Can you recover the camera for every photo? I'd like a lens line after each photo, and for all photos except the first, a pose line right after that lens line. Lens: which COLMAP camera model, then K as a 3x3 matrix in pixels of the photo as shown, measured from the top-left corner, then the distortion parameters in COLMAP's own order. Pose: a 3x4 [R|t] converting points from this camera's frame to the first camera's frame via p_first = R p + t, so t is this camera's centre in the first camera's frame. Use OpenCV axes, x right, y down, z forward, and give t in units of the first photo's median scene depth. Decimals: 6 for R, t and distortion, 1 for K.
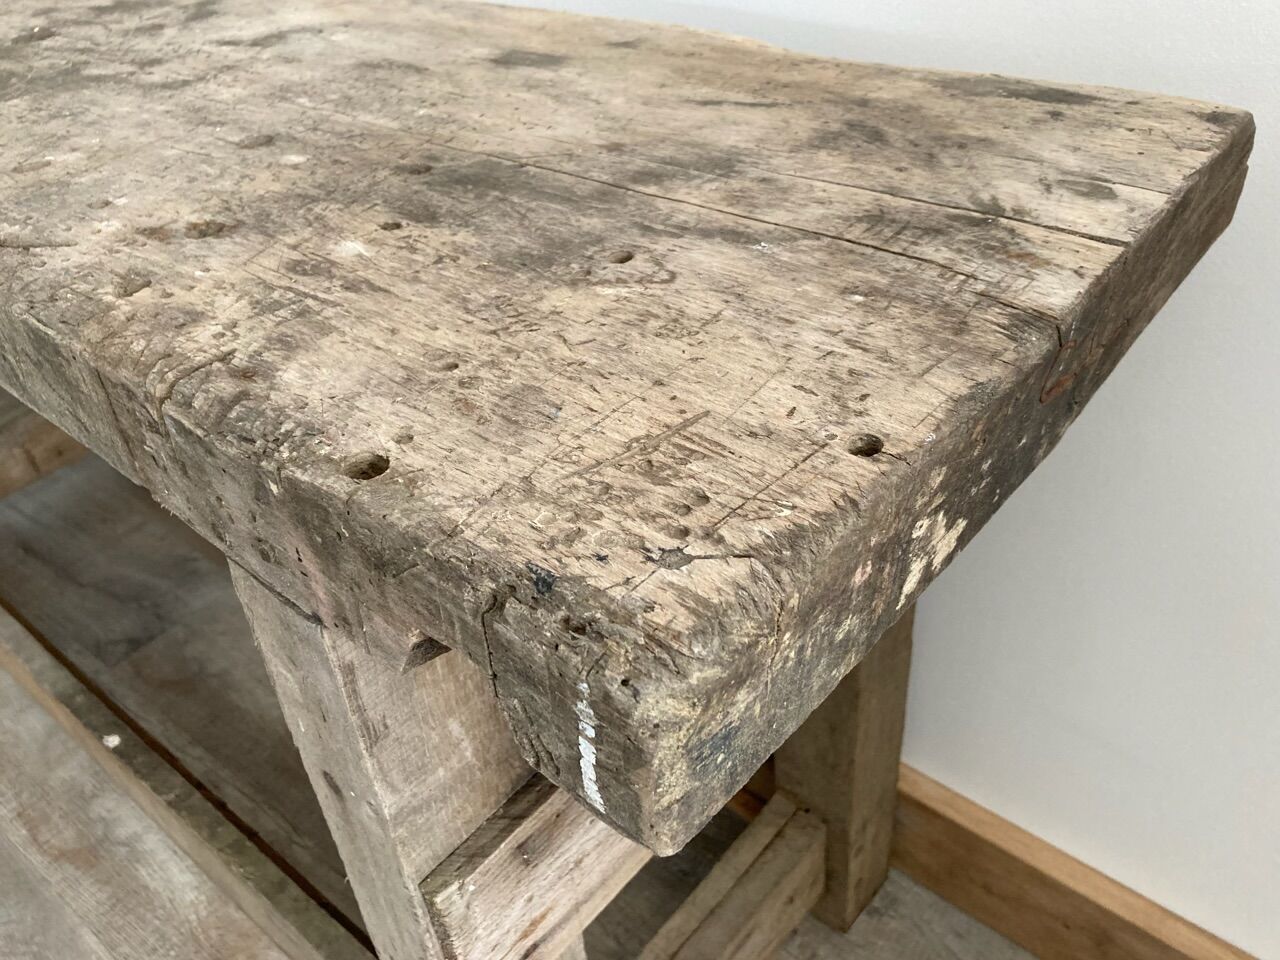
lens RADIAL K [[1083.8, 0, 623.8], [0, 1083.8, 474.3], [0, 0, 1]] dist [0.012611, 0.000939]
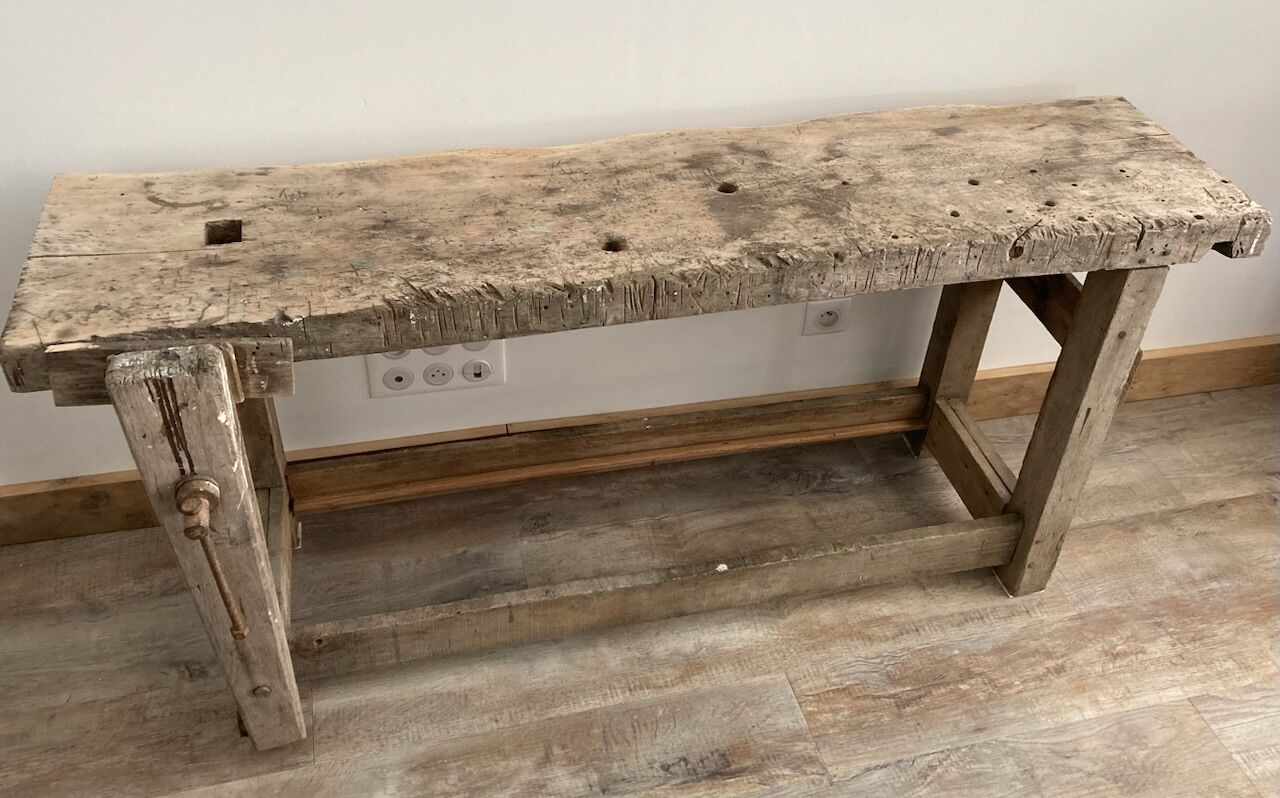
lens RADIAL K [[1104.4, 0, 627.5], [0, 1104.4, 343.8], [0, 0, 1]] dist [0.063584, -0.092494]
pose [[0.580893, -0.396592, 0.710829, -4.060504], [0.413772, 0.895903, 0.161714, -1.007932], [-0.700968, 0.200182, 0.684522, -0.376532]]
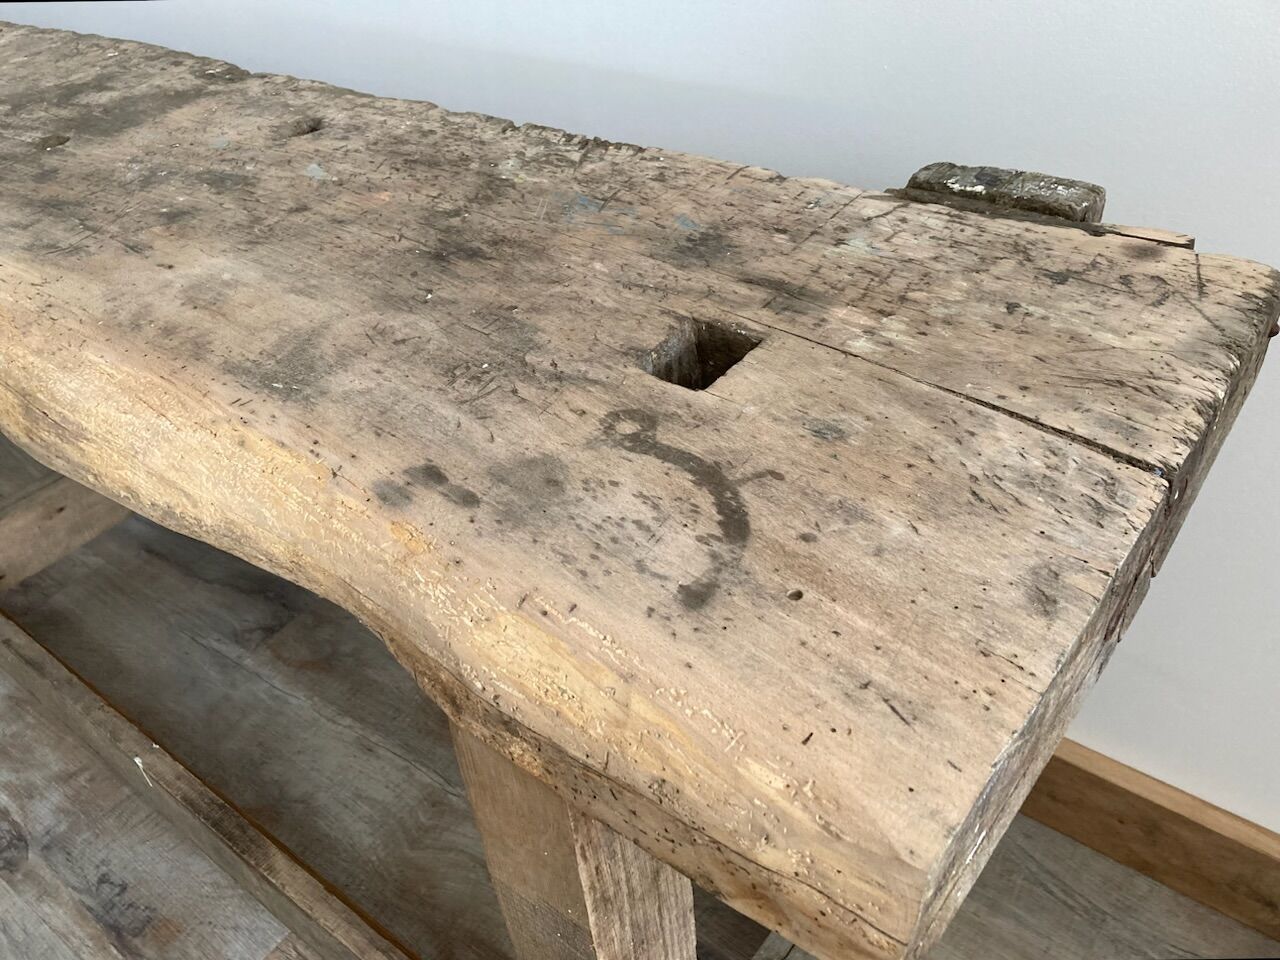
lens RADIAL K [[1074.7, 0, 625.2], [0, 1074.7, 494.4], [0, 0, 1]] dist [0.021533, -0.008127]
pose [[-0.980712, 0.173641, 0.089738, -2.217226], [0.130659, 0.240940, 0.961705, -2.530375], [0.145370, 0.954880, -0.258981, 3.267464]]
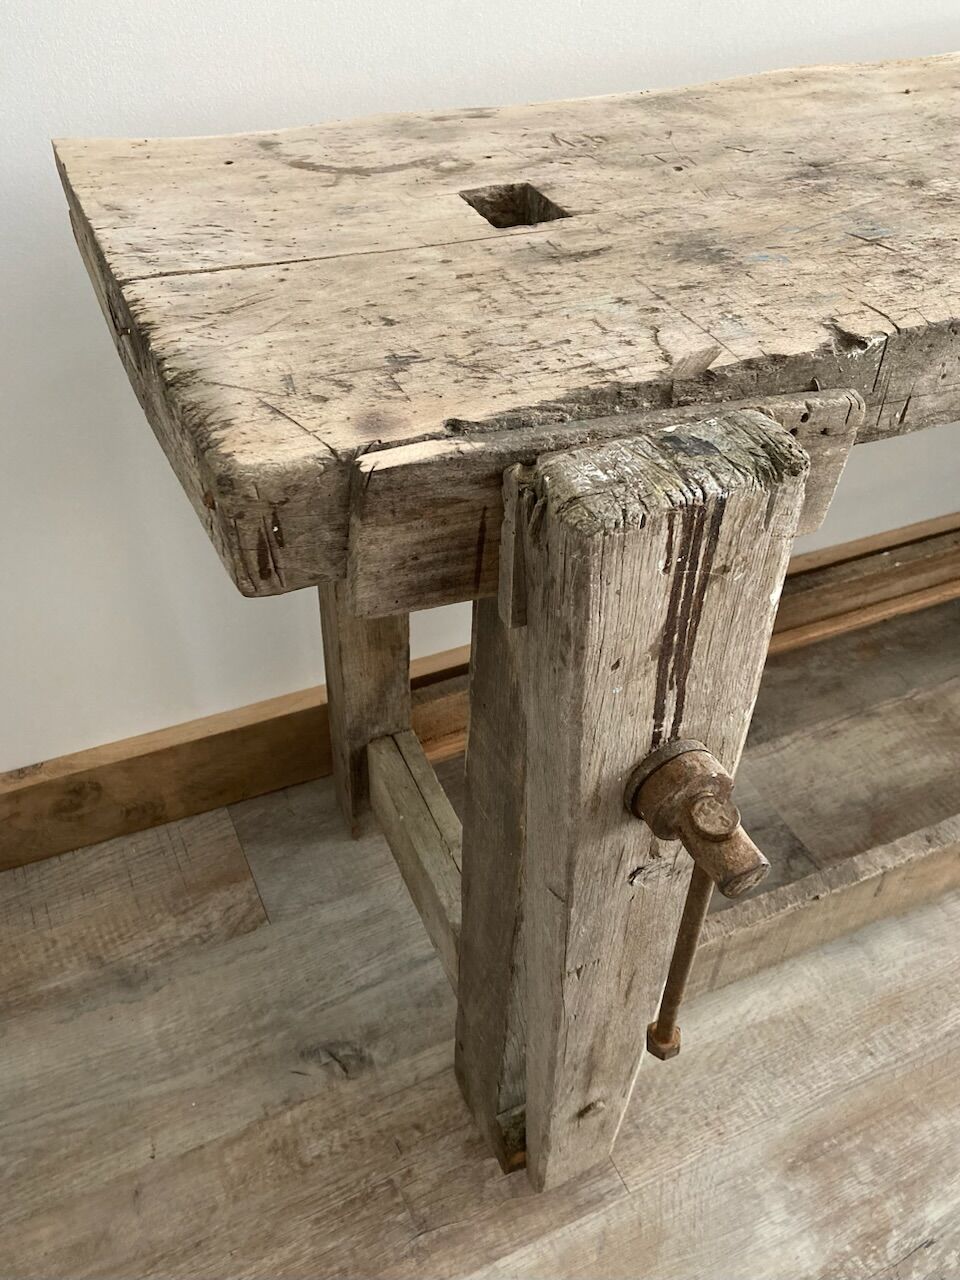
lens RADIAL K [[1104.4, 0, 481.7], [0, 1104.4, 627.8], [0, 0, 1]] dist [0.016721, -0.021564]
pose [[0.420436, -0.529551, 0.736756, -3.677400], [0.489017, 0.816233, 0.307614, -1.291001], [-0.764262, 0.230954, 0.602133, 2.009547]]
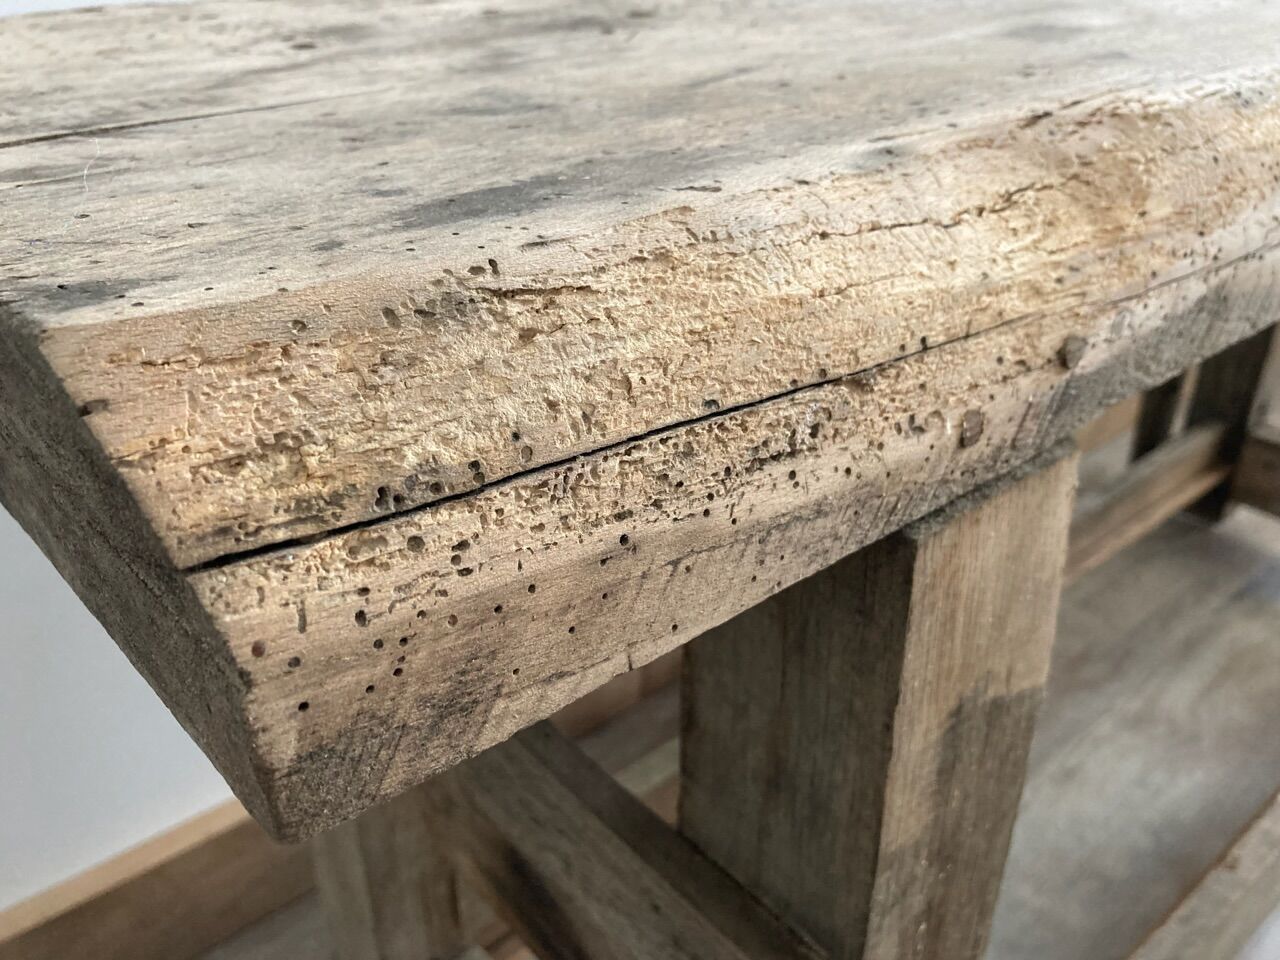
lens RADIAL K [[1096.7, 0, 641.0], [0, 1096.7, 481.3], [0, 0, 1]] dist [0.067757, -0.153611]
pose [[-0.145558, 0.563035, -0.813514, 0.894545], [-0.584869, 0.614234, 0.529760, -0.617596], [0.797961, 0.552910, 0.239895, 1.173059]]
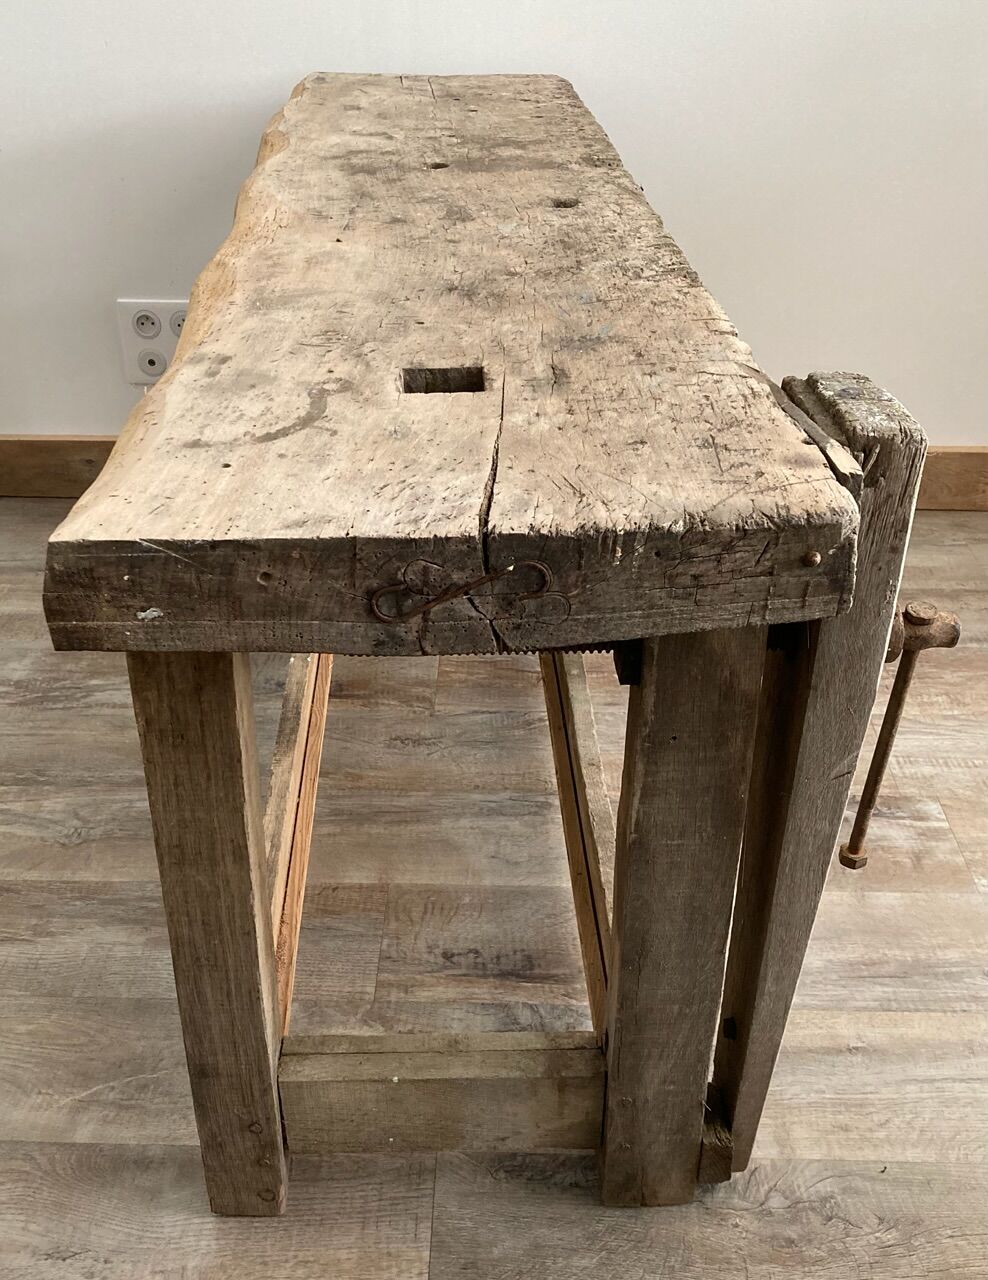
lens RADIAL K [[1289.9, 0, 451.2], [0, 1289.9, 705.9], [0, 0, 1]] dist [0.188522, -0.621798]
pose [[-0.664331, -0.321677, 0.674676, -3.774640], [0.501935, 0.476835, 0.721588, -2.503696], [-0.553828, 0.818017, -0.155316, 3.495643]]
